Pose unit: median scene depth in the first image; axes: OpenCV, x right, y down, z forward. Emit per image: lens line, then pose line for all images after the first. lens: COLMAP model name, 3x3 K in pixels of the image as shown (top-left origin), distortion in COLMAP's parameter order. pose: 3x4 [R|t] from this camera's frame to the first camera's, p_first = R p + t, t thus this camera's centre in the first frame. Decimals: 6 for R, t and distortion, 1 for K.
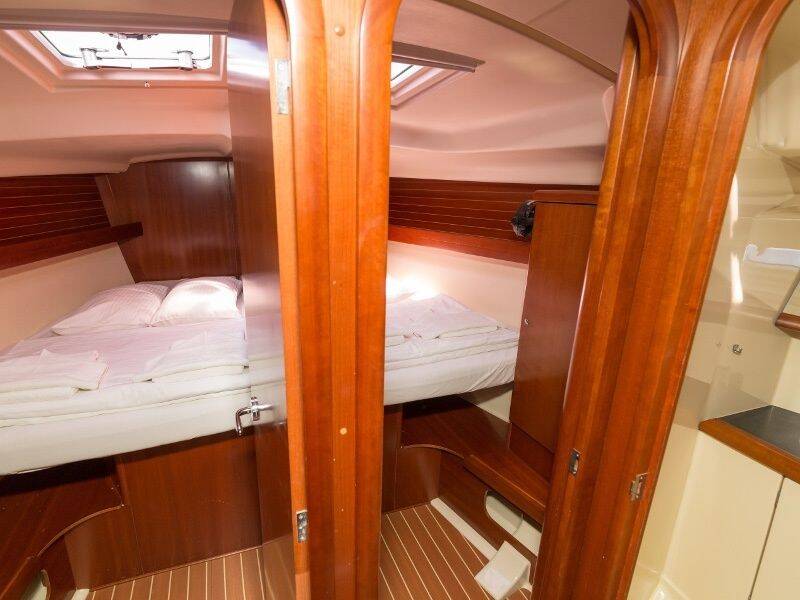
lens RADIAL K [[516.3, 0, 400.0], [0, 516.3, 300.0], [0, 0, 1]] dist [-0.003239, 0.000544]
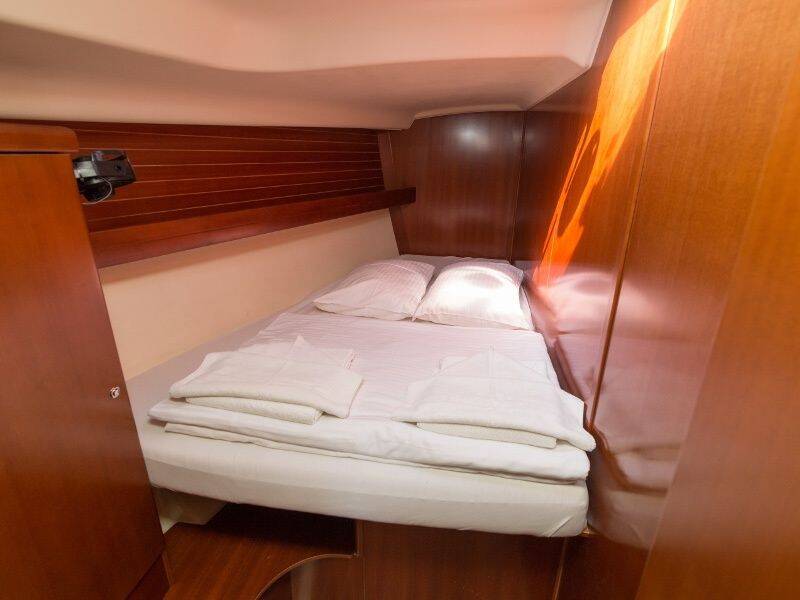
lens RADIAL K [[516.3, 0, 400.0], [0, 516.3, 300.0], [0, 0, 1]] dist [-0.003239, 0.000544]
pose [[0.889400, 0.154346, -0.430284, -0.184846], [-0.133369, 0.987936, 0.078704, -0.042542], [0.437241, -0.012612, 0.899256, 0.305475]]
